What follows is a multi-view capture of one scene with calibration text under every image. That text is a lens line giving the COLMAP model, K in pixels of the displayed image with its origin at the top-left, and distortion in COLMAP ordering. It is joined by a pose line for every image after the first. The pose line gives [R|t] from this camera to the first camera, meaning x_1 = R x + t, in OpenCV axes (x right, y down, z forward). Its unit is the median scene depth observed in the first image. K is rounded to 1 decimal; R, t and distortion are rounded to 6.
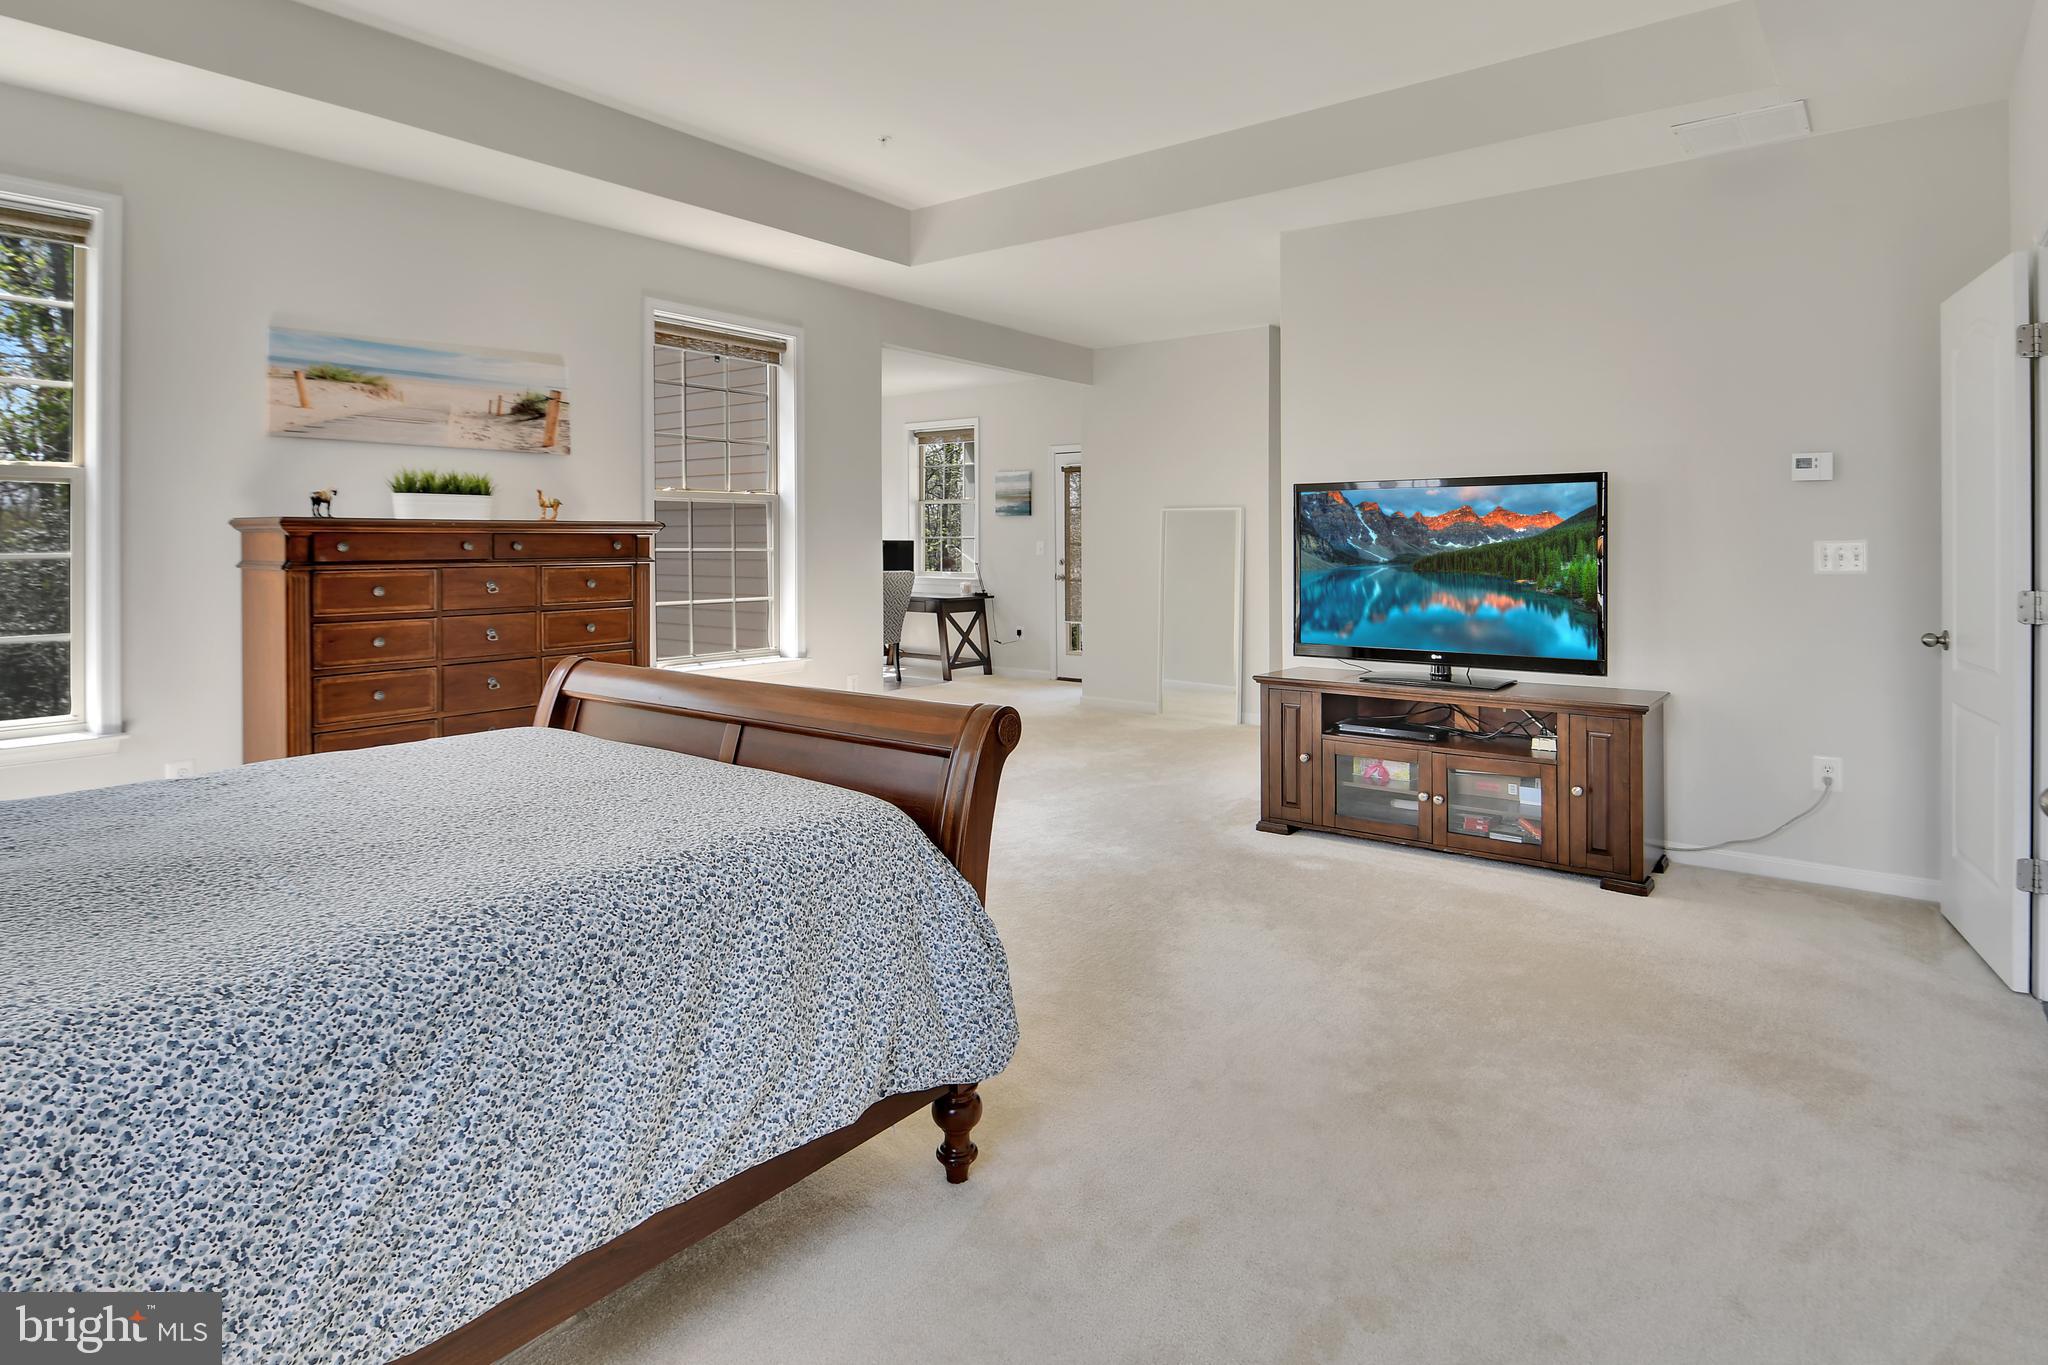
lens RADIAL K [[1080.8, 0, 1025.5], [0, 1080.8, 535.8], [0, 0, 1]] dist [0.002027, 0.000198]
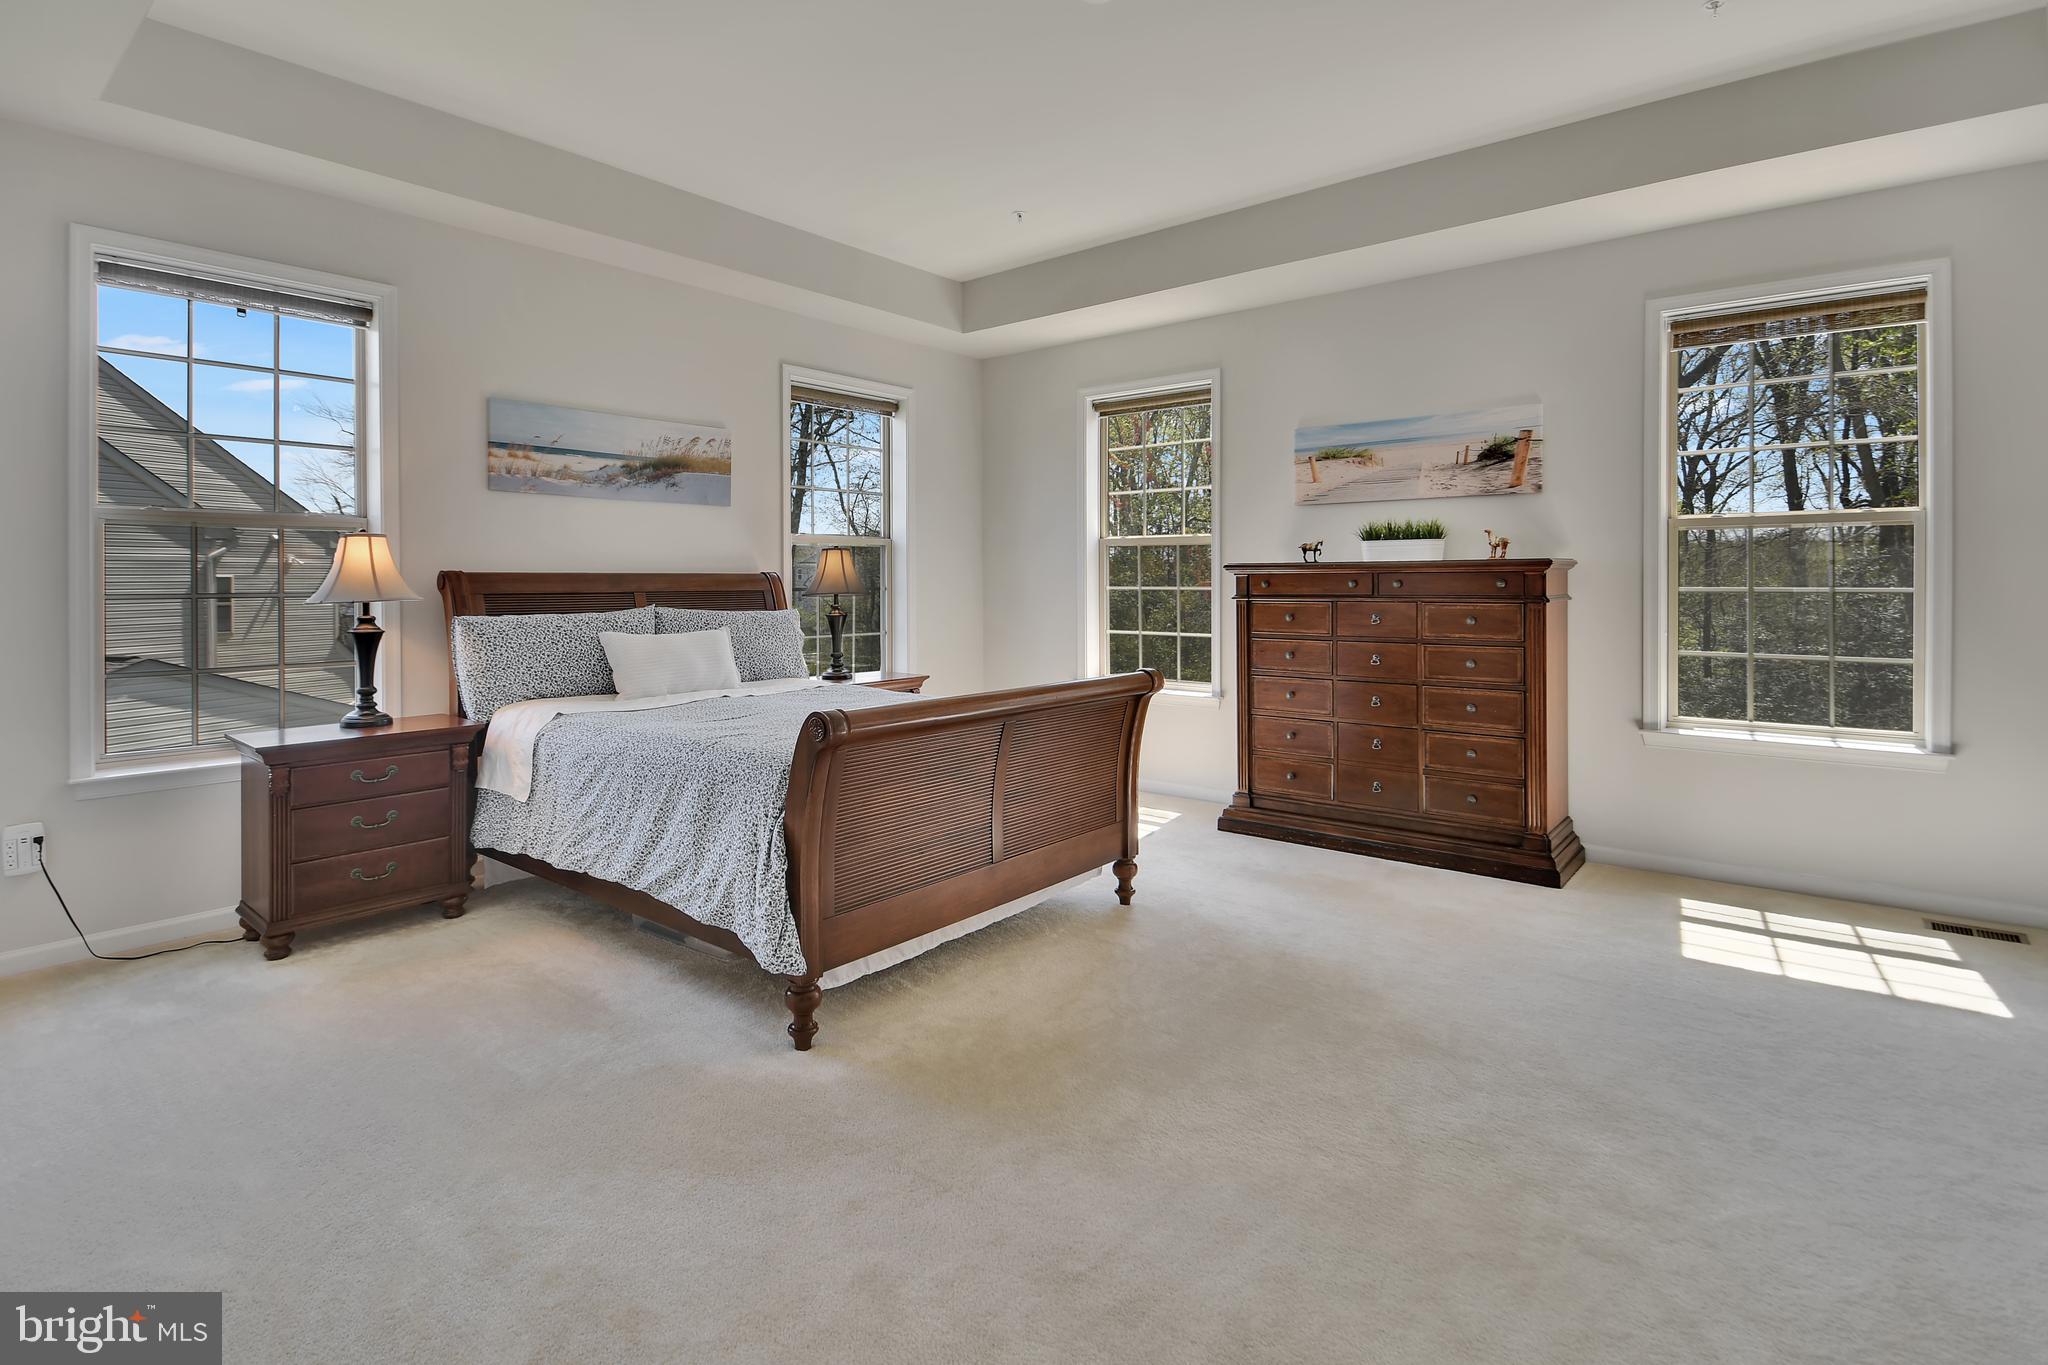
lens RADIAL K [[941.6, 0, 1025.0], [0, 941.6, 596.7], [0, 0, 1]] dist [-0.052017, -0.000044]
pose [[-0.060674, 0.020695, -0.997943, 0.495729], [0.006946, 0.999770, 0.020310, 0.000168], [0.998133, -0.005699, -0.060804, 0.635366]]
